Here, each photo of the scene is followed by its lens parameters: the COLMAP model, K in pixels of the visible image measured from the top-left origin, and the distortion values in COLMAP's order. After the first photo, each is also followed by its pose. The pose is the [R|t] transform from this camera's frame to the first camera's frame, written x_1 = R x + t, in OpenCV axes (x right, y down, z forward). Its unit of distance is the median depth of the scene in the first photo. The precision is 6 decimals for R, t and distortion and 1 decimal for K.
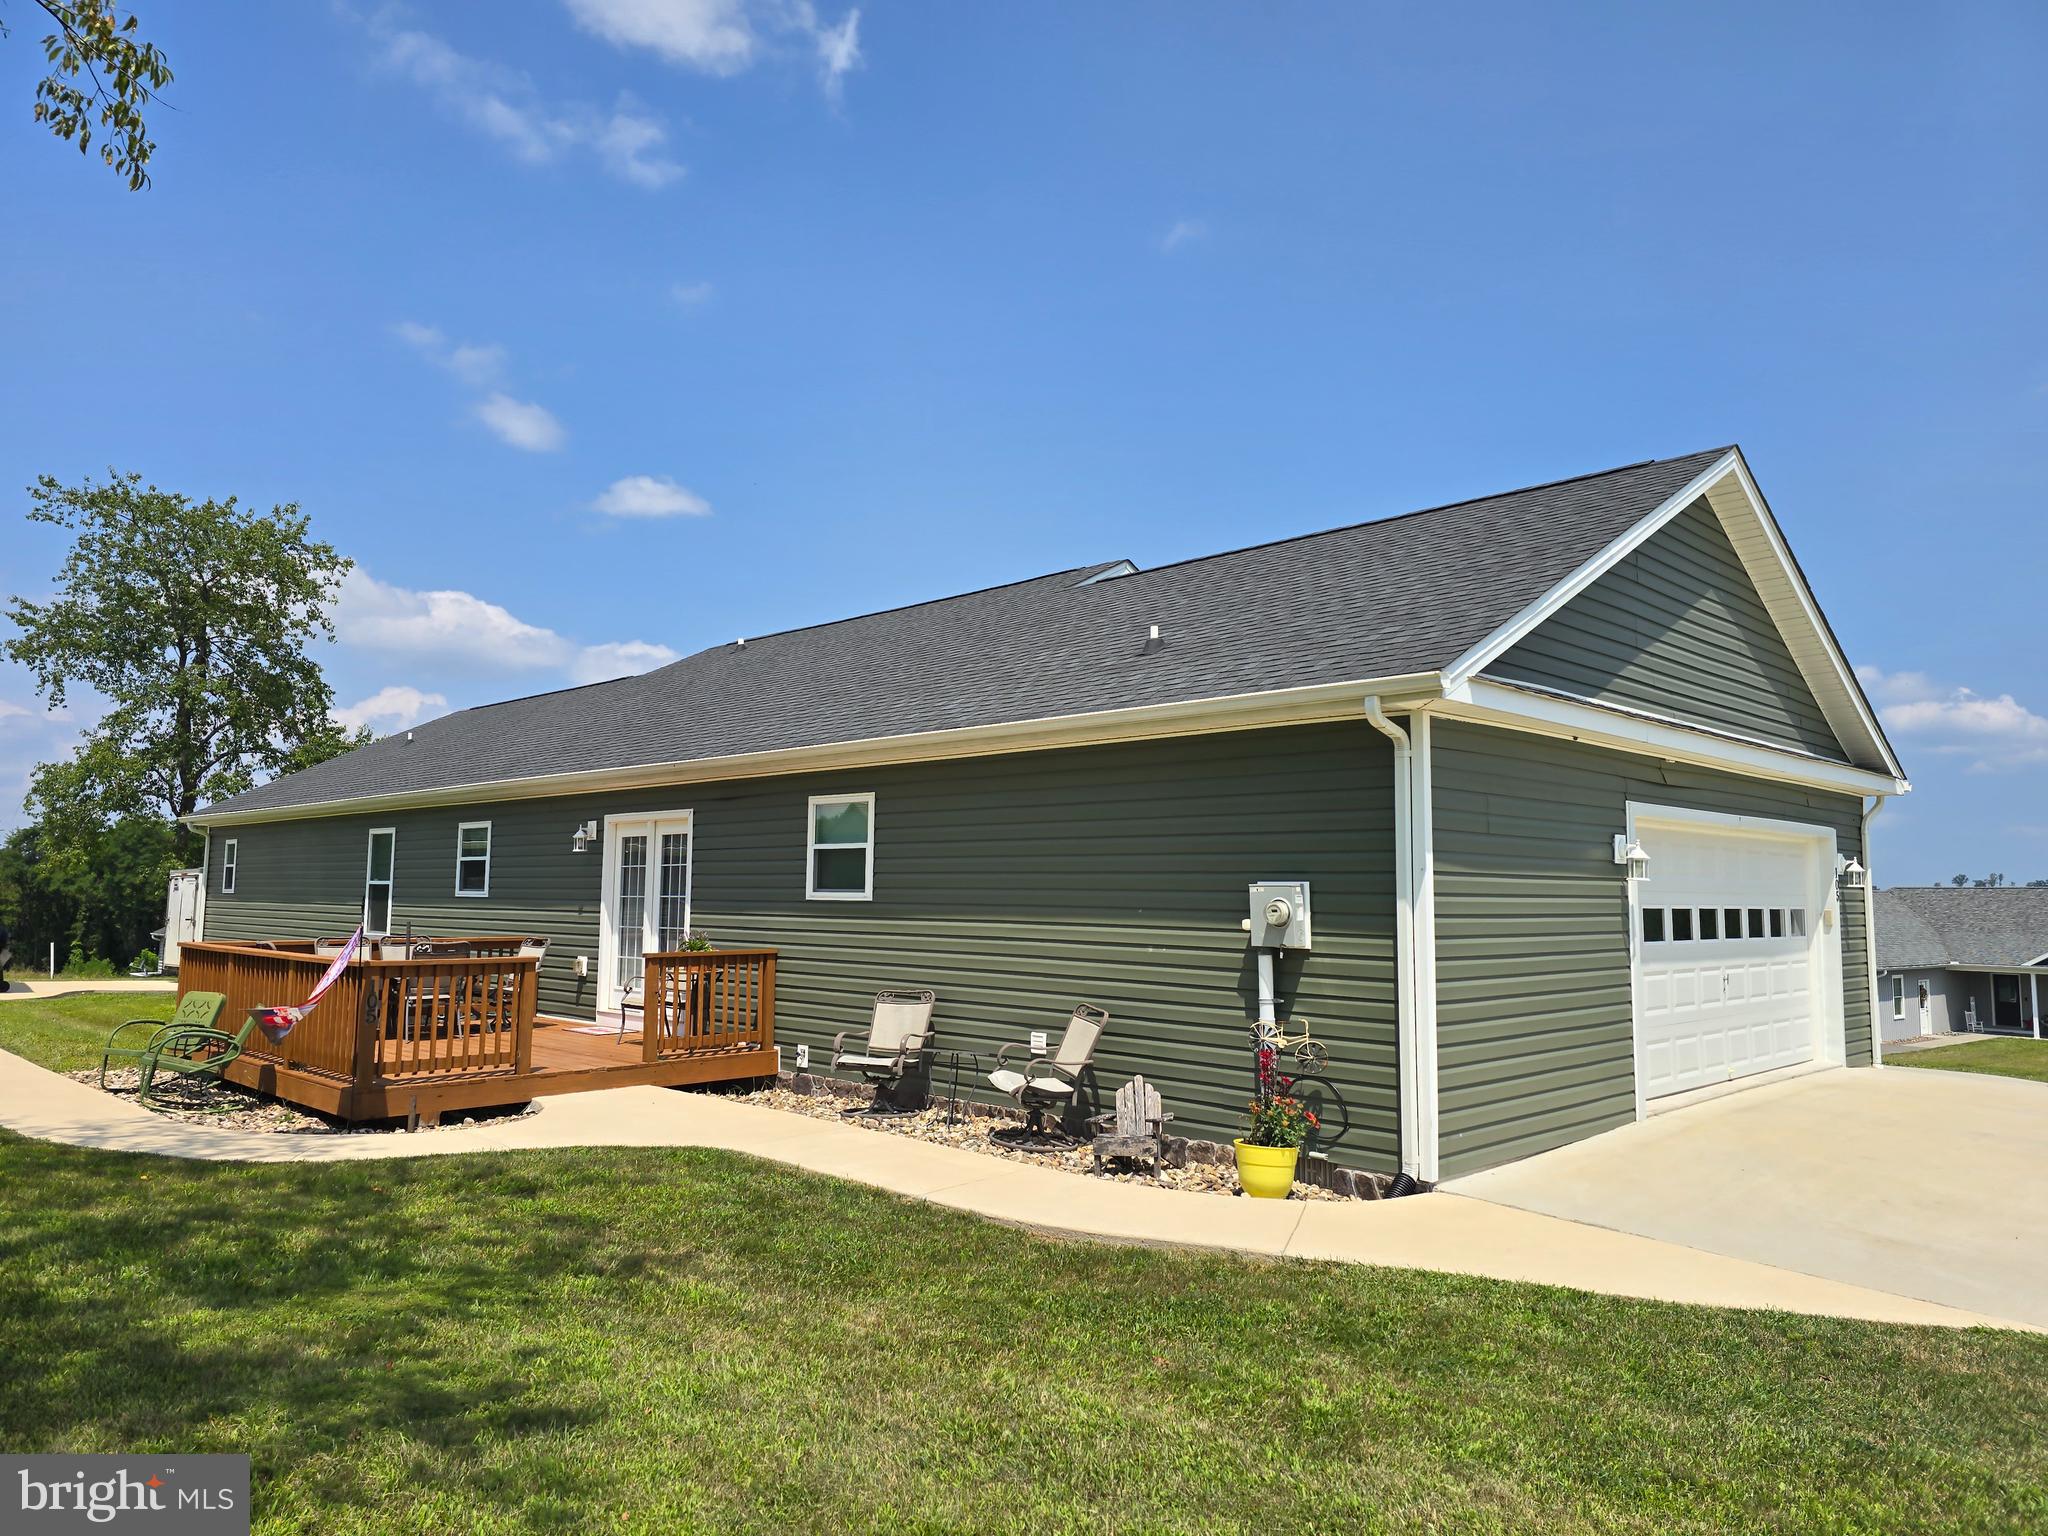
lens RADIAL K [[1359.4, 0, 1025.2], [0, 1359.4, 762.4], [0, 0, 1]] dist [0.097565, -0.093998]
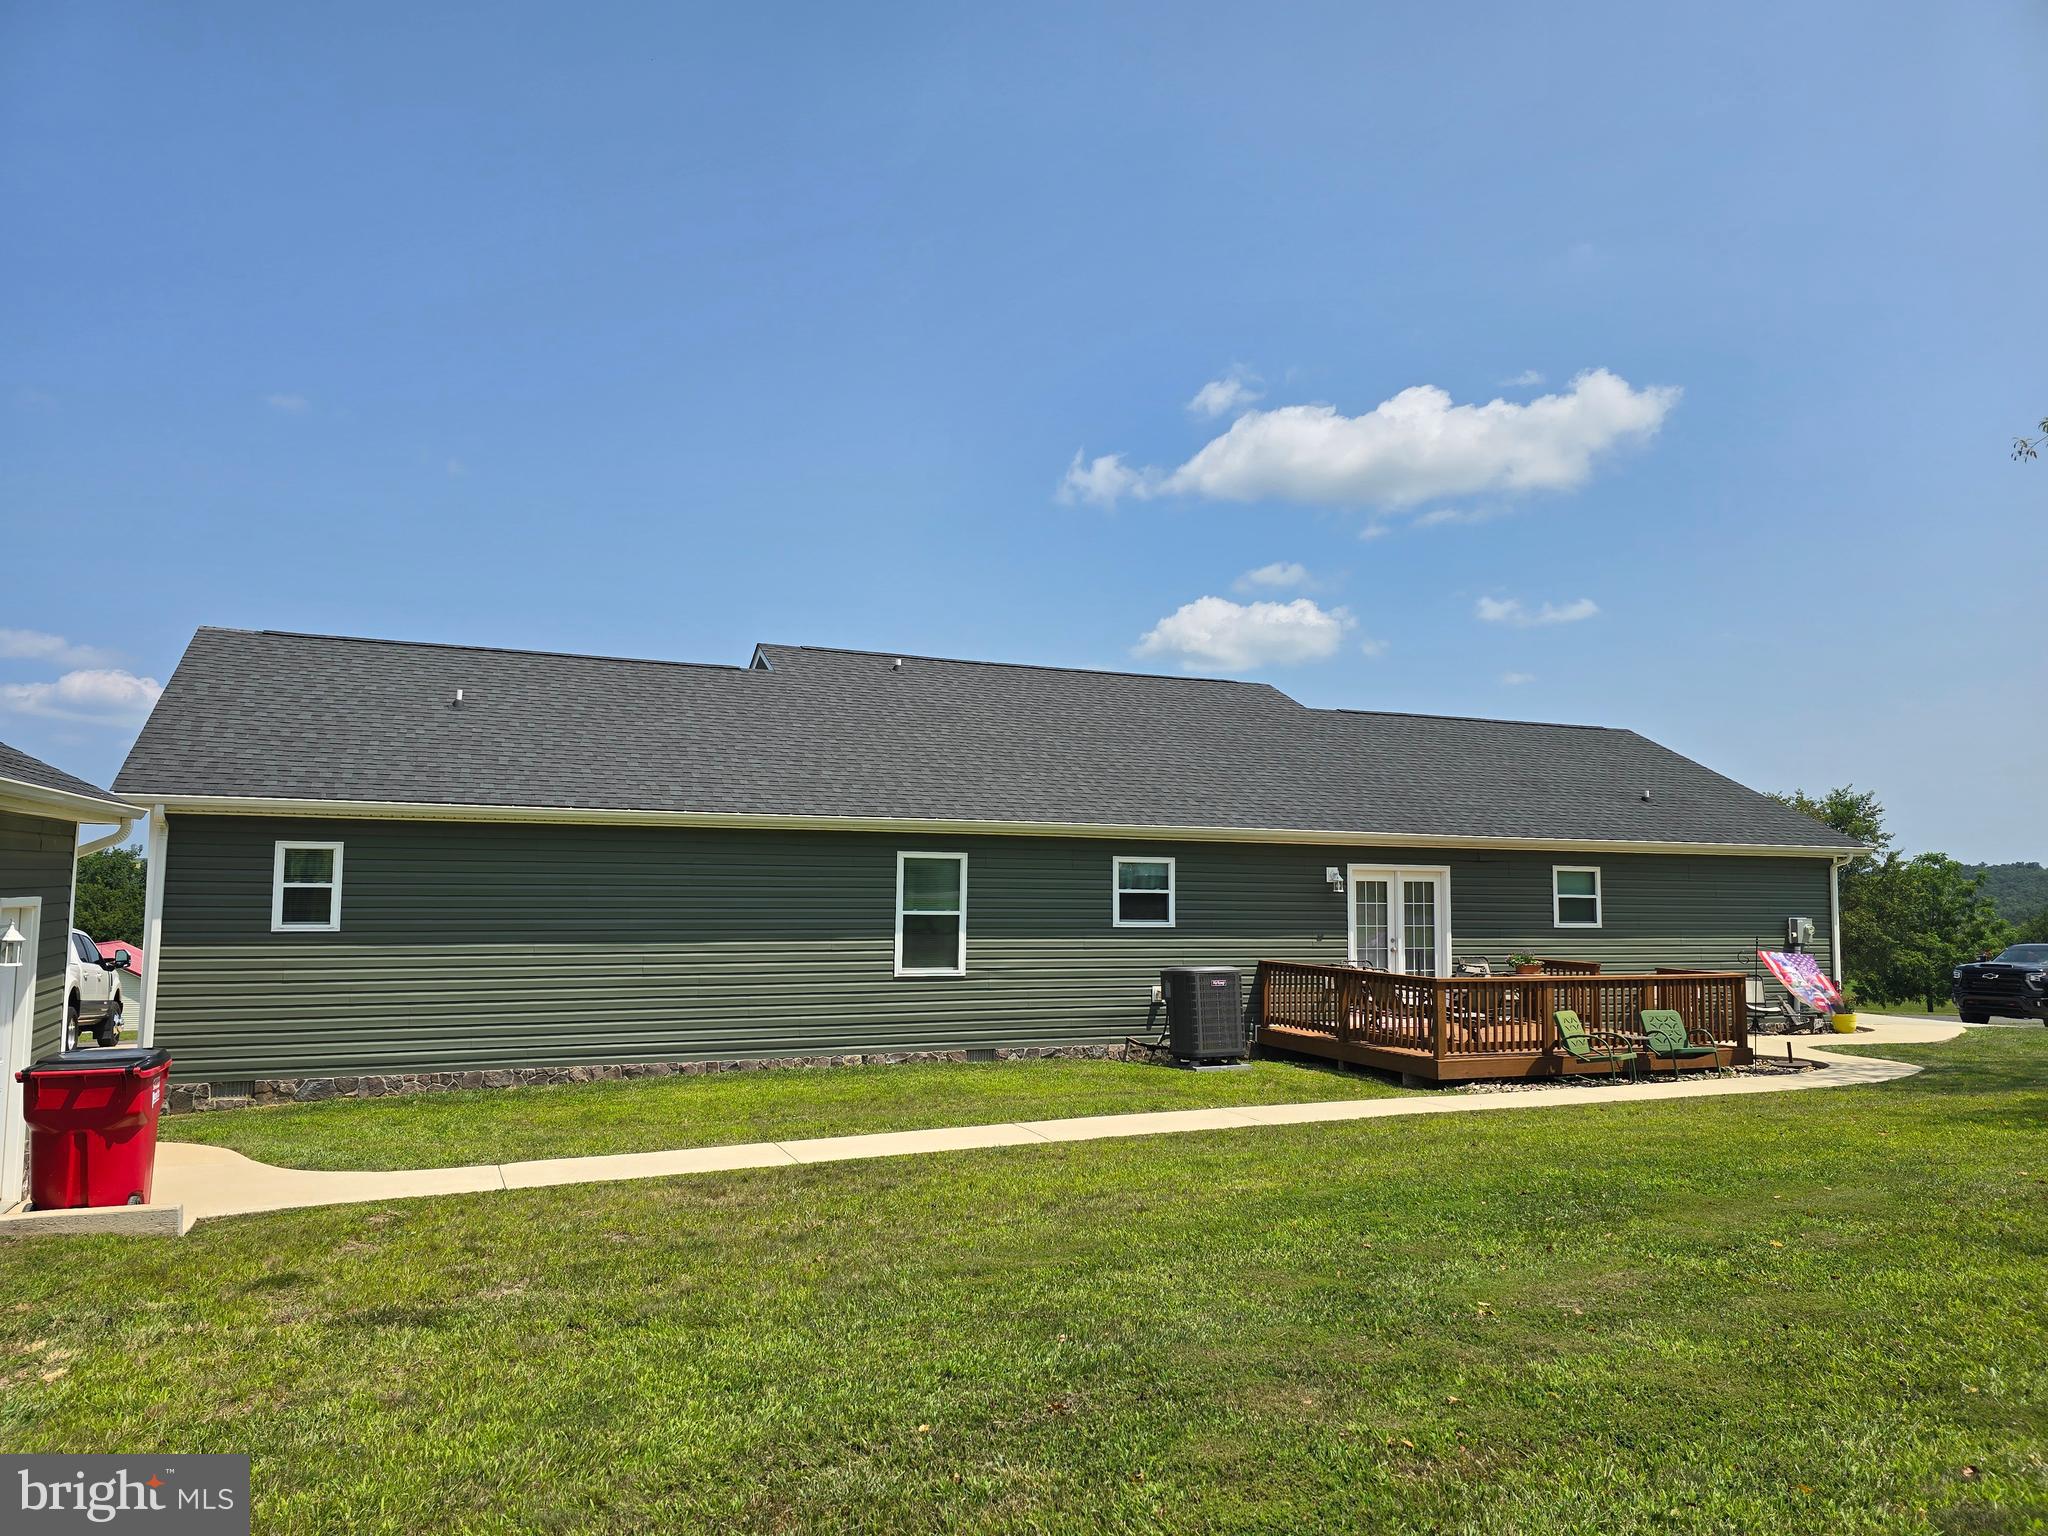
lens RADIAL K [[1348.5, 0, 1024.0], [0, 1348.5, 768.0], [0, 0, 1]] dist [0.068231, -0.087001]
pose [[0.387164, 0.077380, 0.918758, -1.780440], [-0.093312, 0.994644, -0.044450, 0.037419], [-0.917277, -0.068522, 0.392311, 0.861107]]
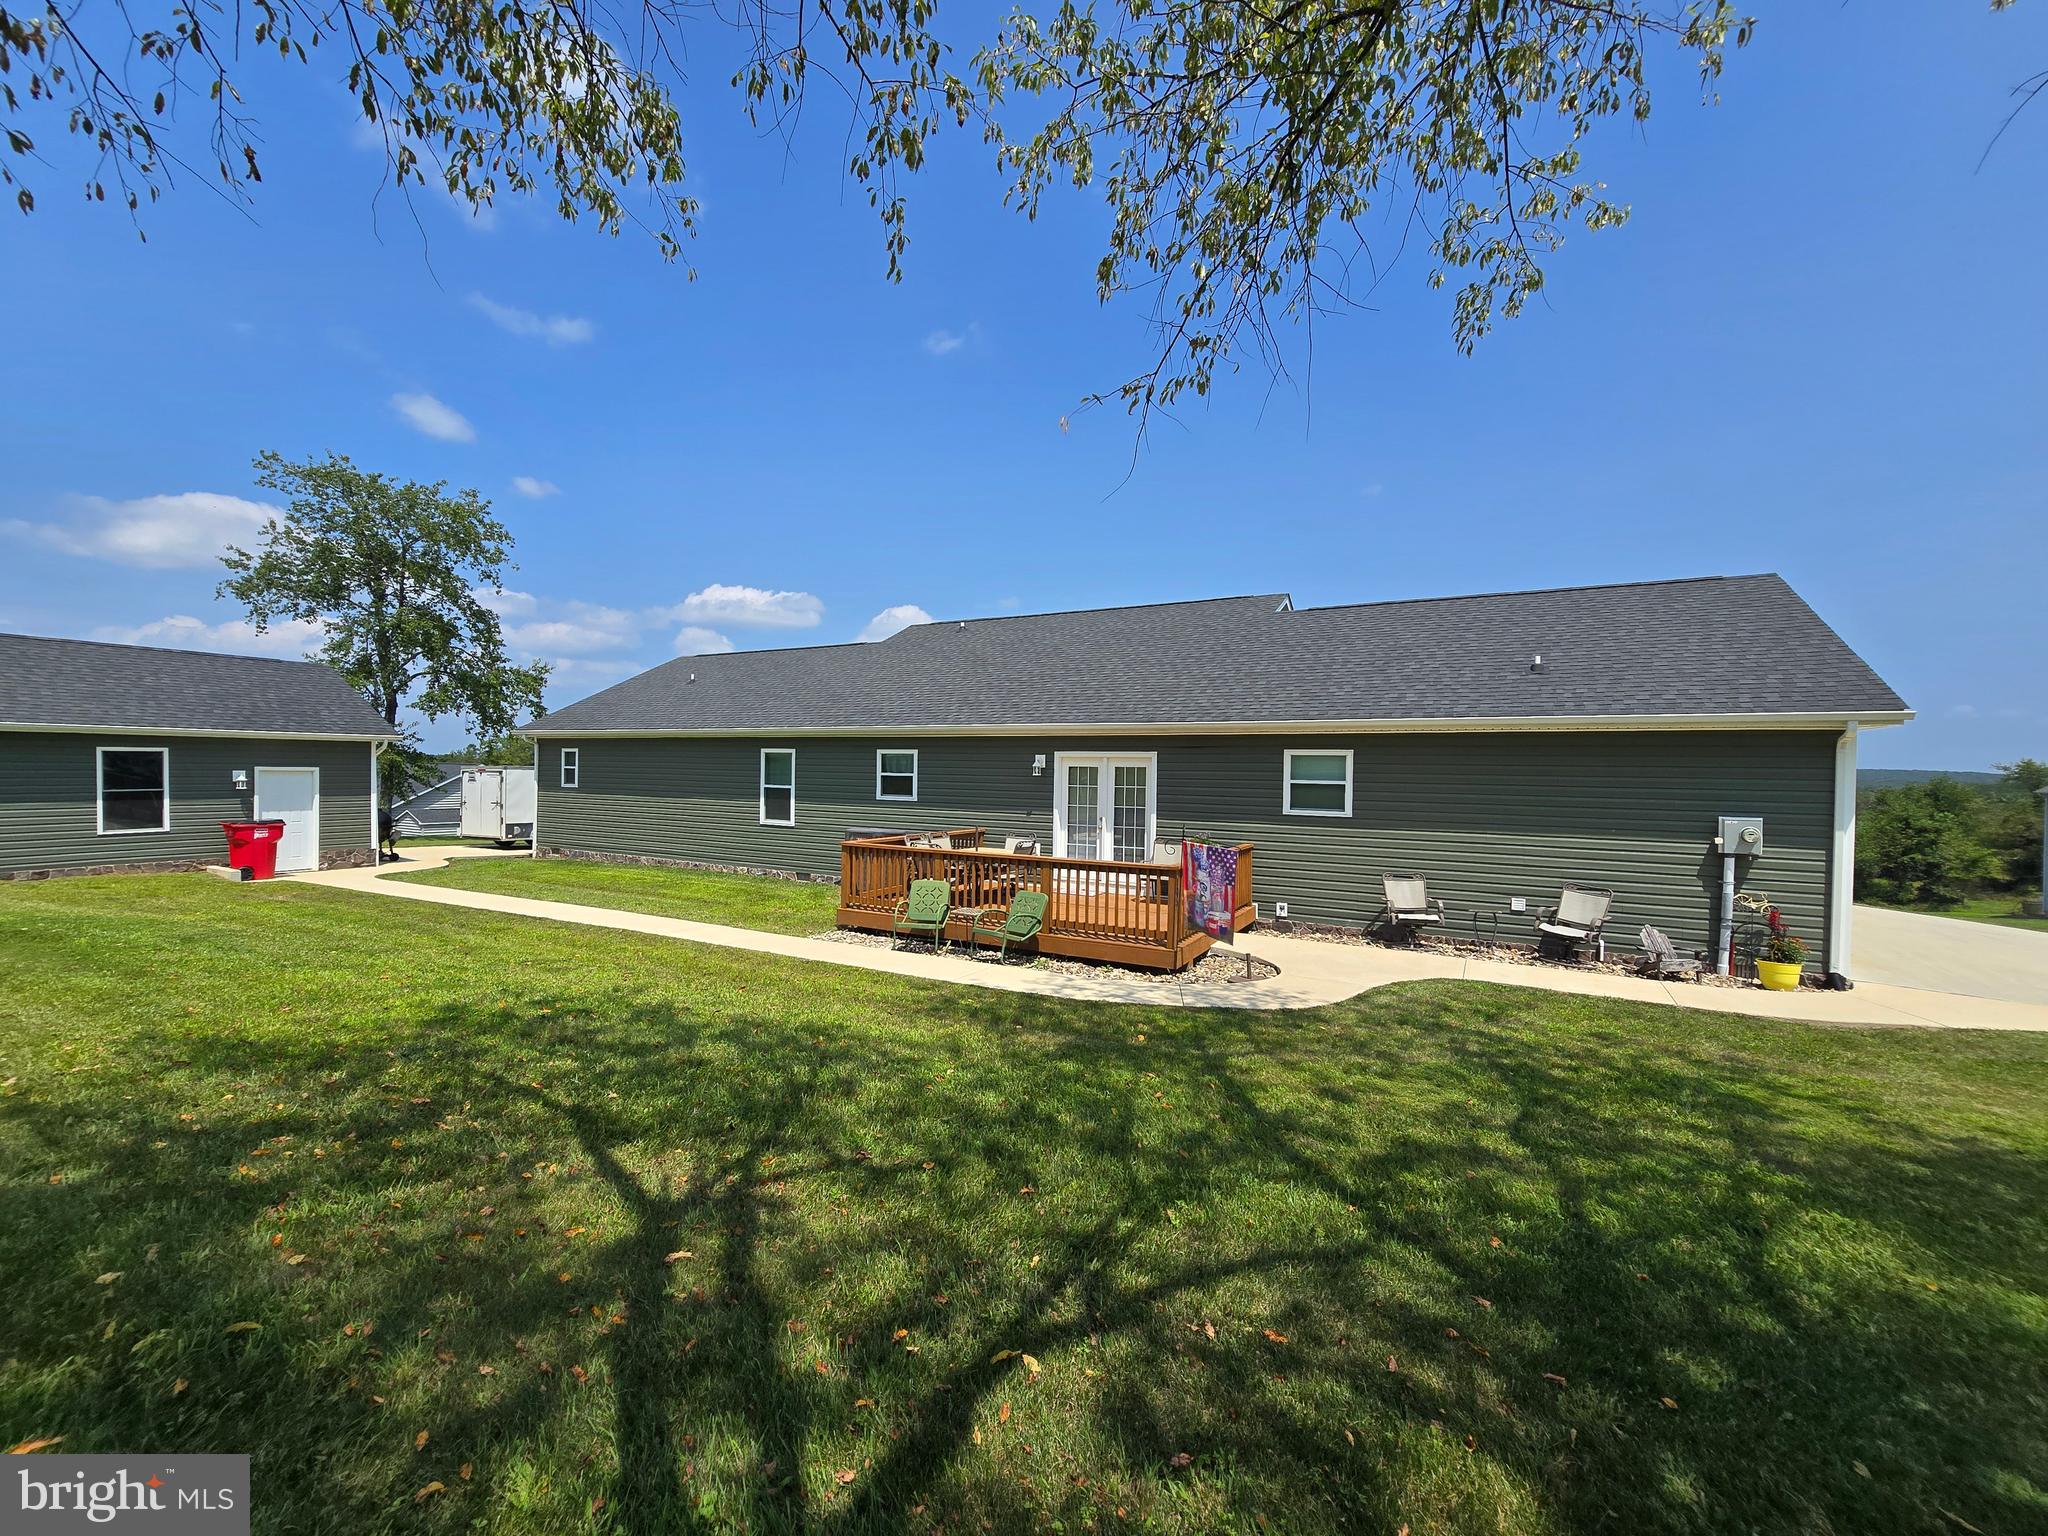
lens RADIAL K [[844.6, 0, 1021.0], [0, 844.6, 783.3], [0, 0, 1]] dist [-0.002057, 0.000051]
pose [[0.962411, 0.001643, 0.271593, -0.654858], [-0.032694, 0.993411, 0.109847, -0.030703], [-0.269623, -0.114597, 0.956123, 0.125886]]
